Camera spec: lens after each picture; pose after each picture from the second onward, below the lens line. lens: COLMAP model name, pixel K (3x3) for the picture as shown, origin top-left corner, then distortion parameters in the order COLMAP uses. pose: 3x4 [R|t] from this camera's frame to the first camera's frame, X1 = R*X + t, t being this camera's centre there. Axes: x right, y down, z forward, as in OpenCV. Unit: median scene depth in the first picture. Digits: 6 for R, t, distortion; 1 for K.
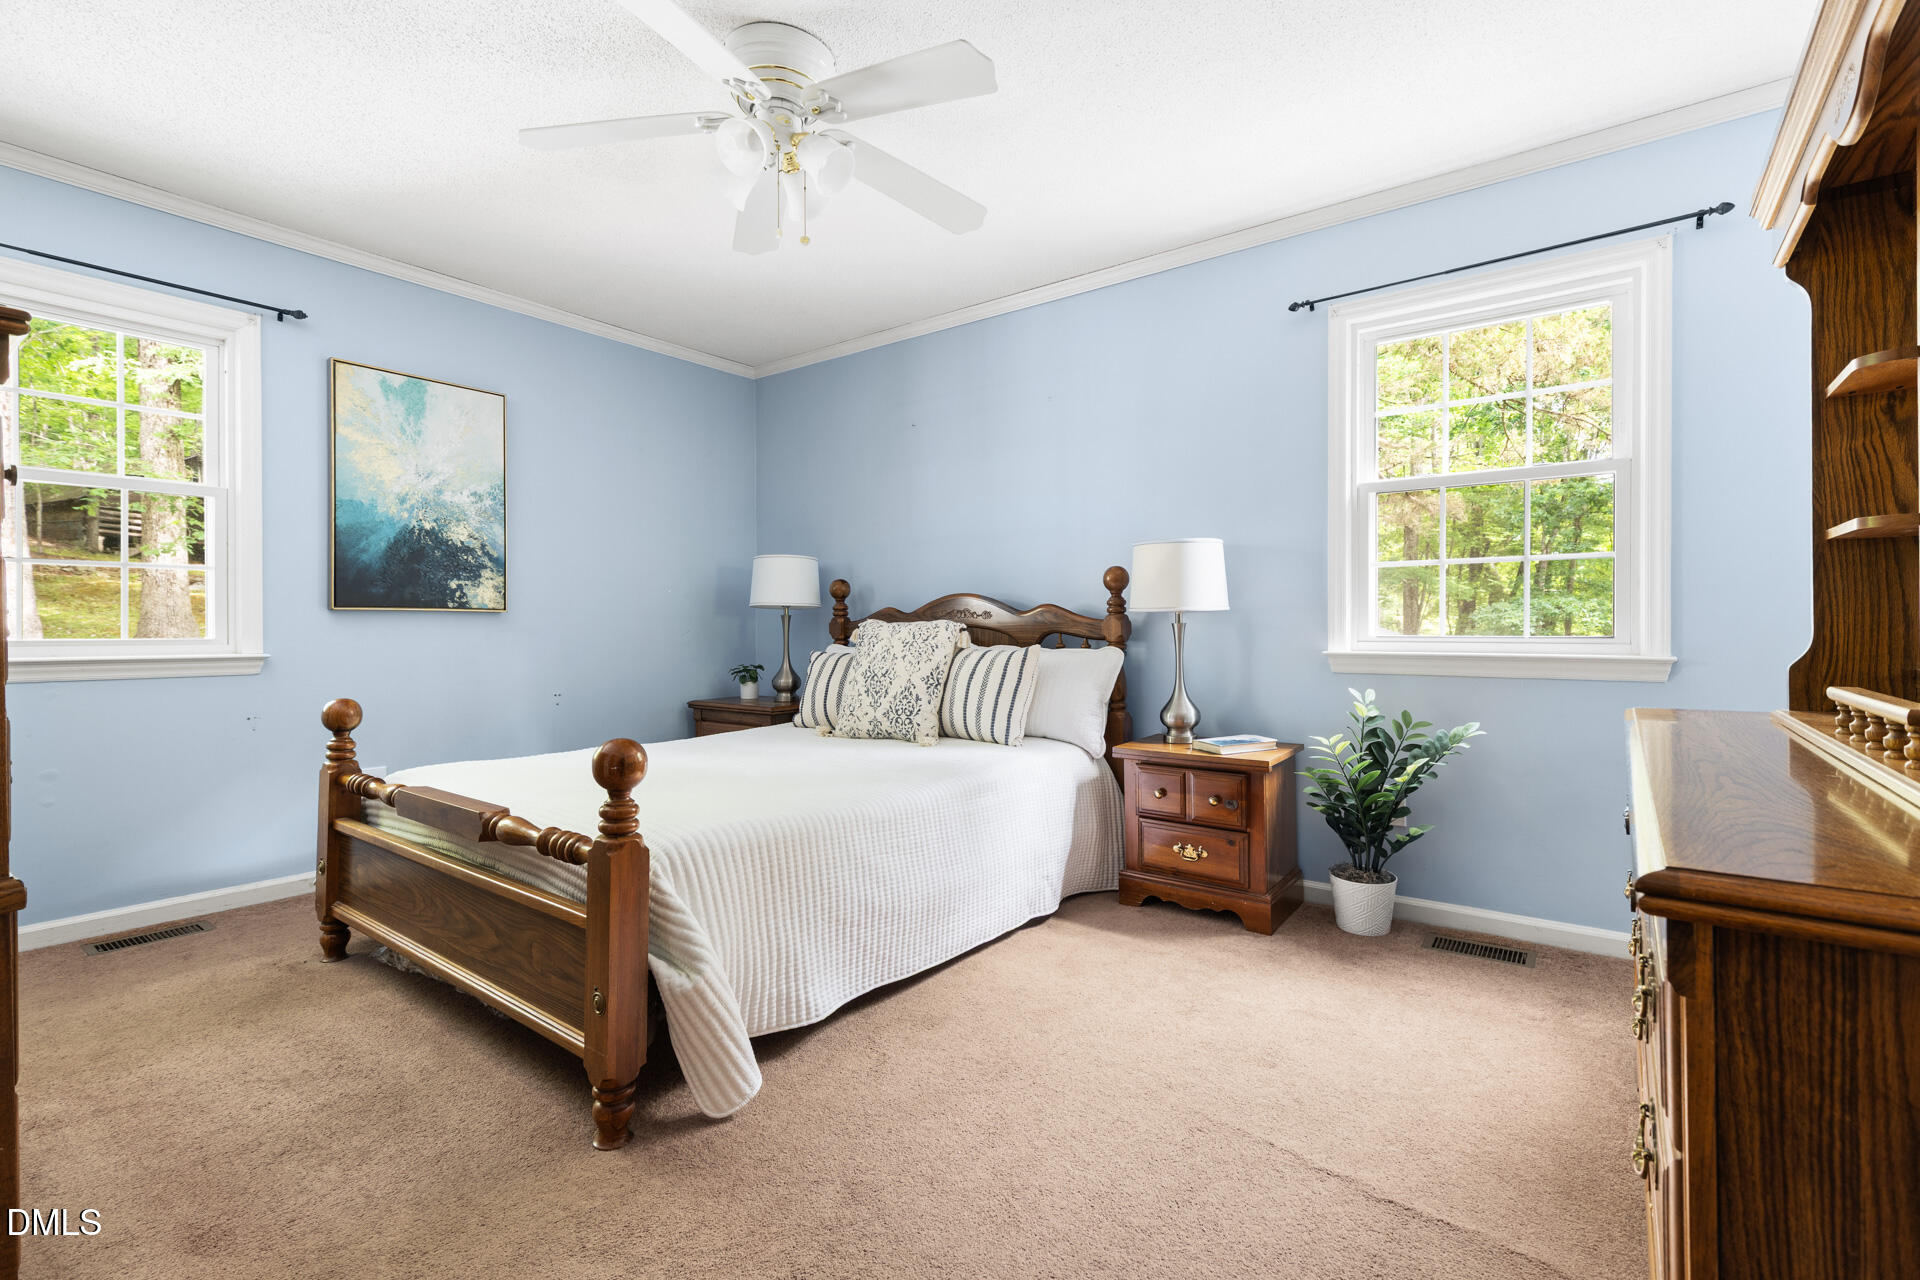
lens RADIAL K [[868.5, 0, 962.0], [0, 868.5, 626.4], [0, 0, 1]] dist [0.007303, -0.000141]
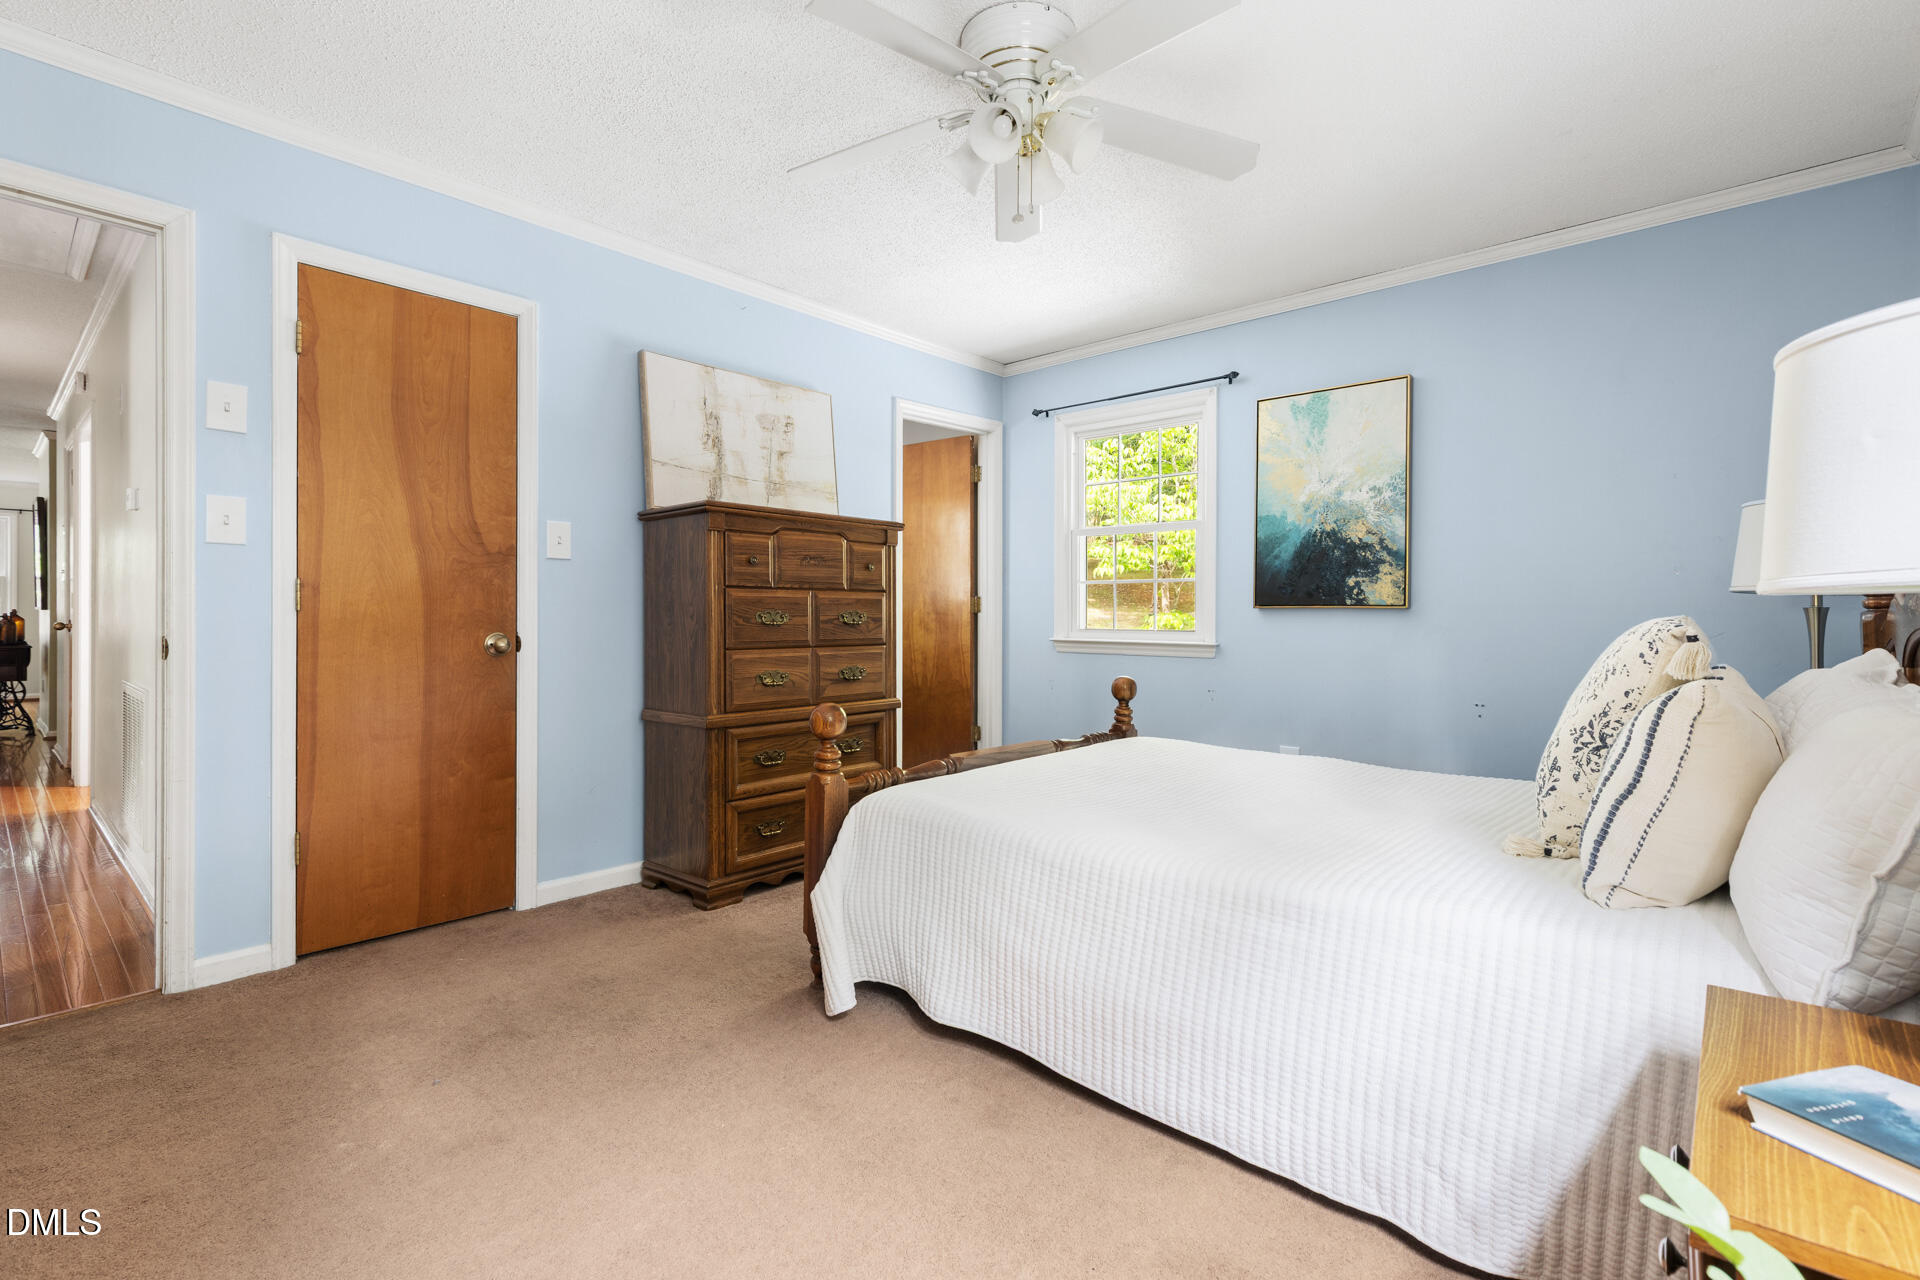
lens RADIAL K [[868.5, 0, 962.0], [0, 868.5, 626.4], [0, 0, 1]] dist [0.007303, -0.000141]
pose [[-0.079006, 0.011949, -0.996802, 0.476926], [-0.004632, 0.999913, 0.012354, -0.006681], [0.996863, 0.005593, -0.078944, 0.640573]]
